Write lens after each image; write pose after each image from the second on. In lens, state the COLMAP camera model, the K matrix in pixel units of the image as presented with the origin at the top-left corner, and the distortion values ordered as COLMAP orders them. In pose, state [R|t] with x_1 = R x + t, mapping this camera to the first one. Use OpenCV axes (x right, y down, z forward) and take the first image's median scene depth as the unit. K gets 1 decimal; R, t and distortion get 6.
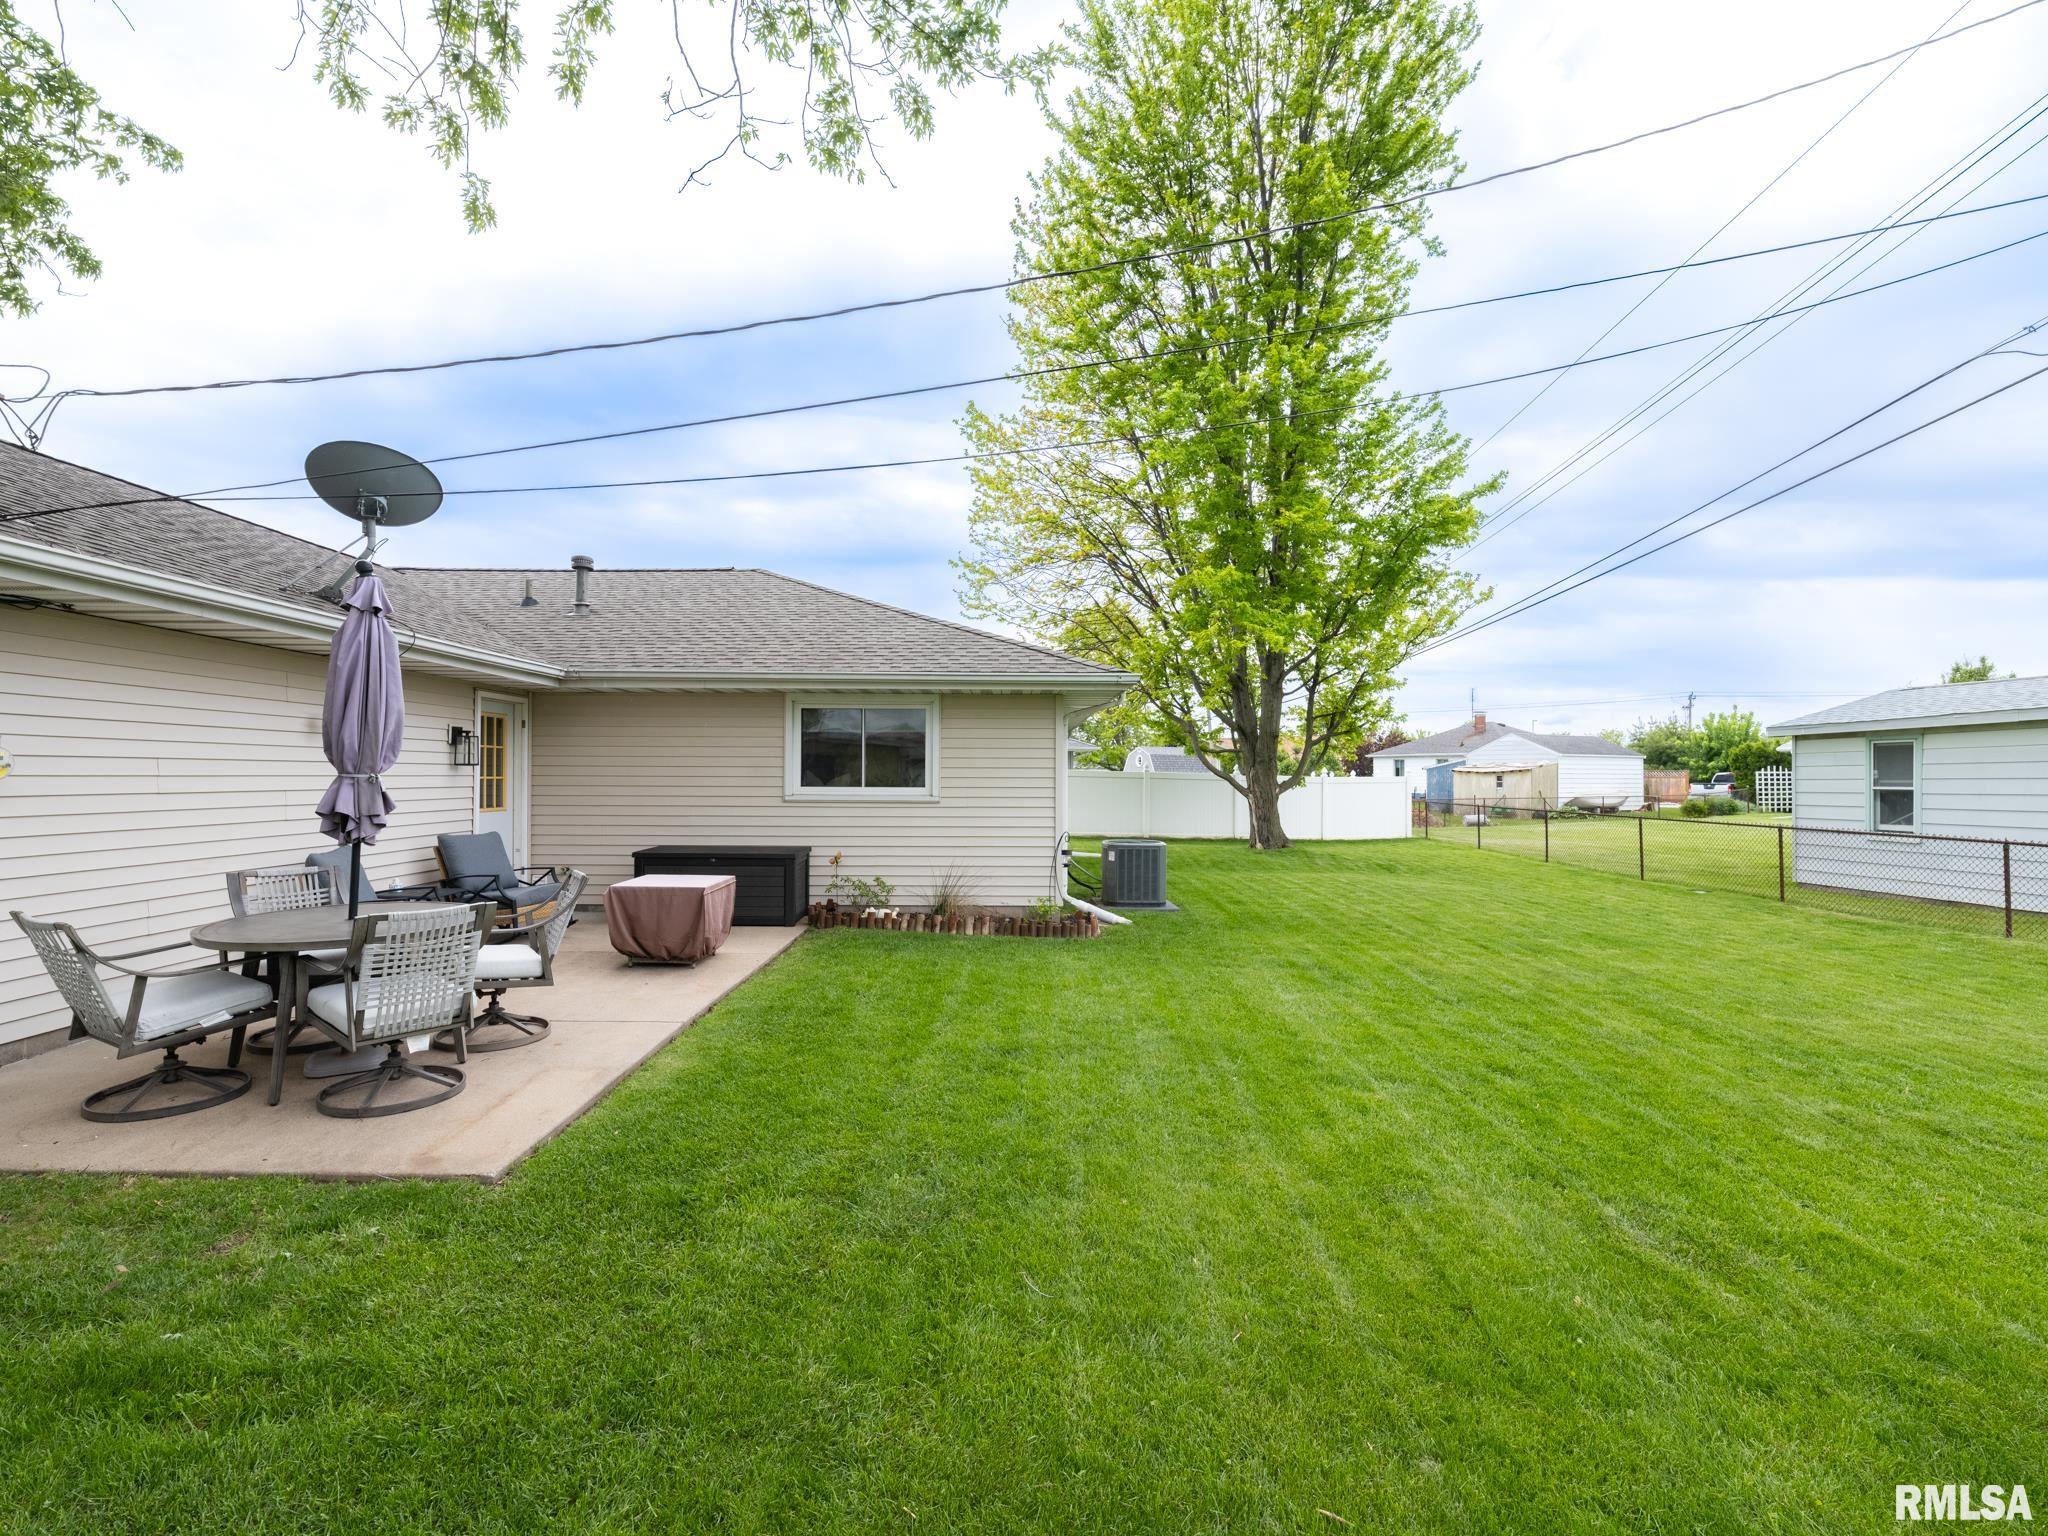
lens RADIAL K [[921.4, 0, 1014.0], [0, 921.4, 773.0], [0, 0, 1]] dist [-0.003631, -0.000670]
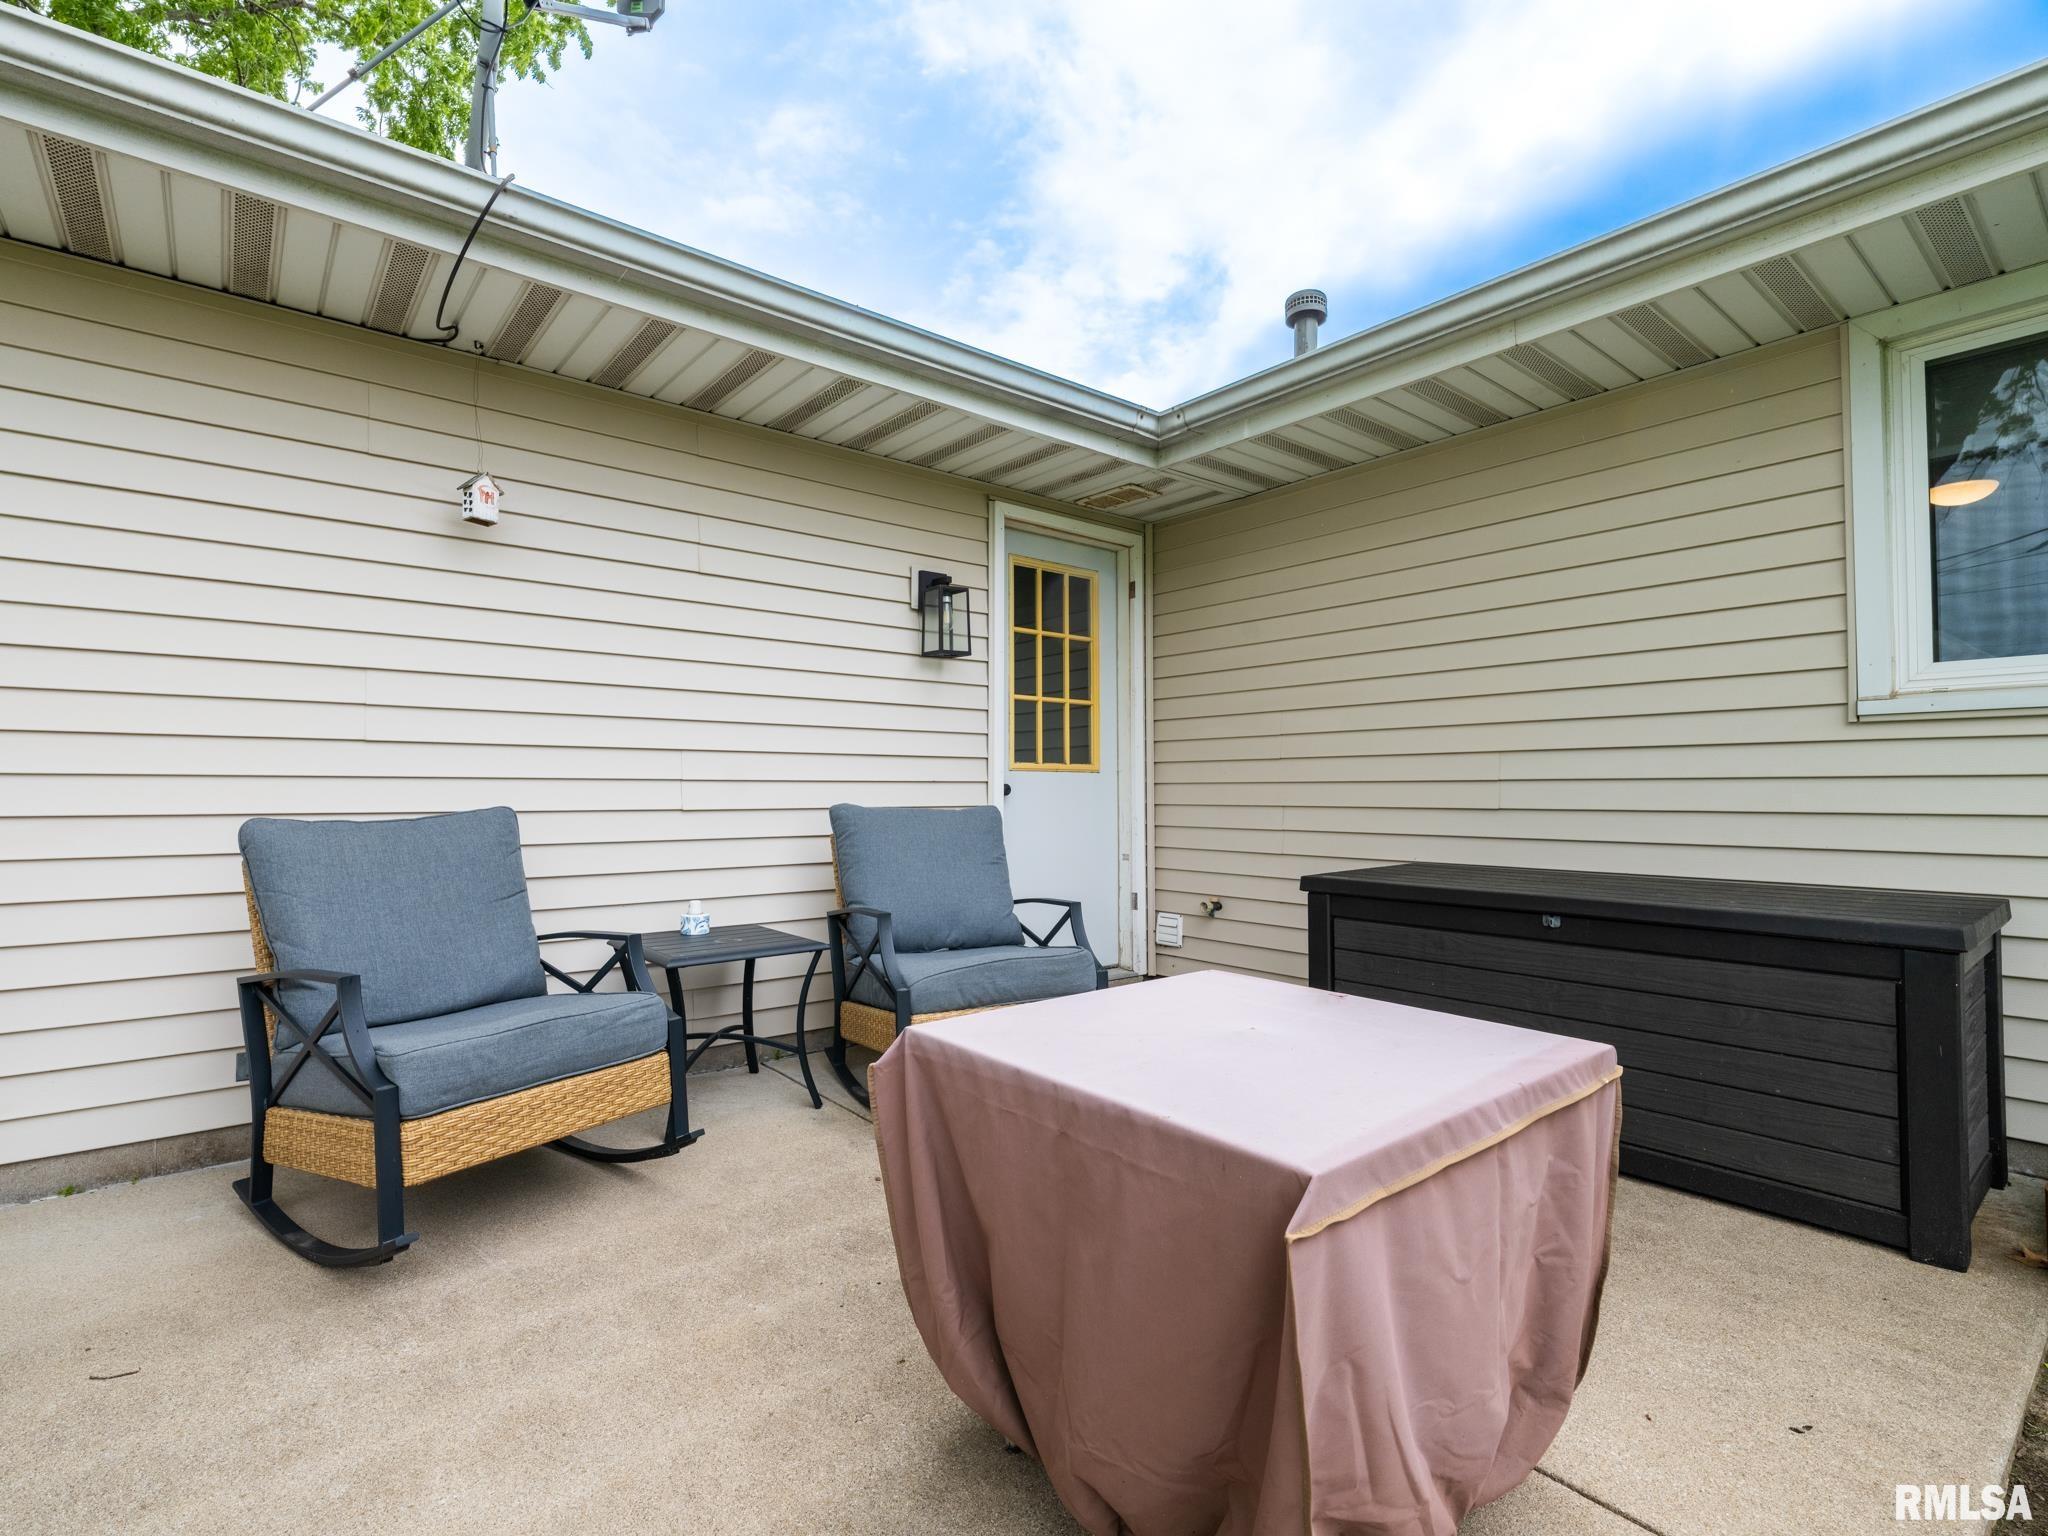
lens RADIAL K [[970.0, 0, 1000.2], [0, 970.0, 764.3], [0, 0, 1]] dist [-0.005895, -0.000167]
pose [[0.612270, -0.027013, -0.790187, -0.178150], [0.006882, 0.999560, -0.028838, 0.049466], [0.790619, 0.012219, 0.612187, 0.624806]]
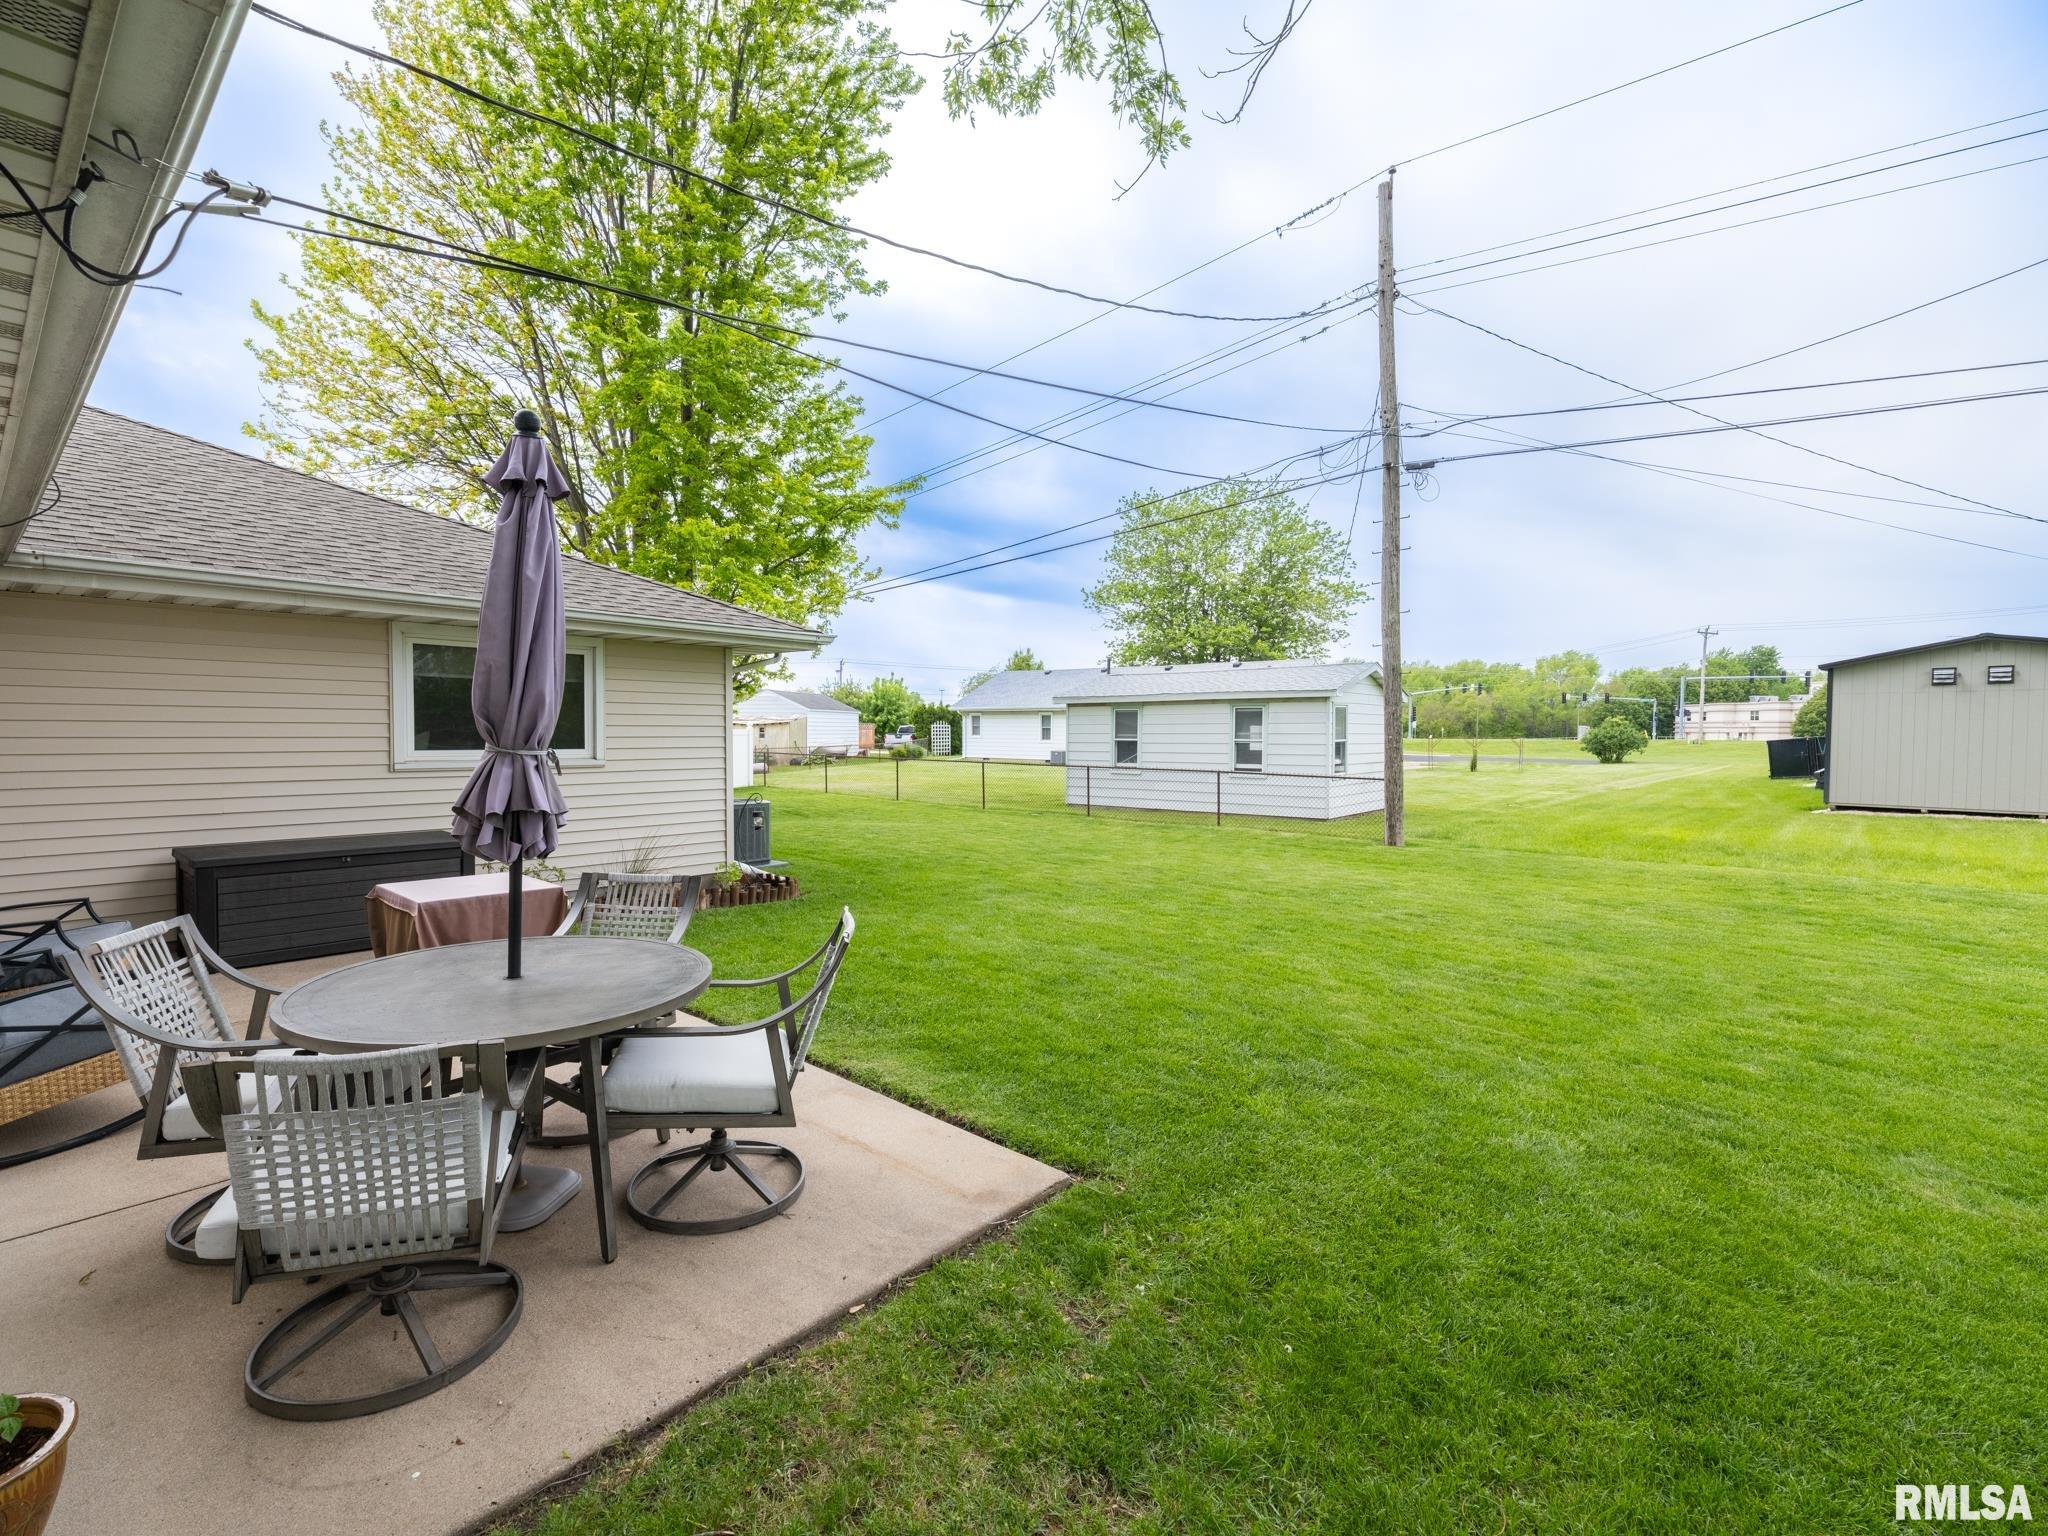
lens RADIAL K [[921.4, 0, 1014.0], [0, 921.4, 773.0], [0, 0, 1]] dist [-0.003631, -0.000670]
pose [[0.657269, -0.034124, 0.752883, -0.466139], [-0.007109, 0.998649, 0.051470, -0.007739], [-0.753623, -0.039182, 0.656138, 0.158117]]
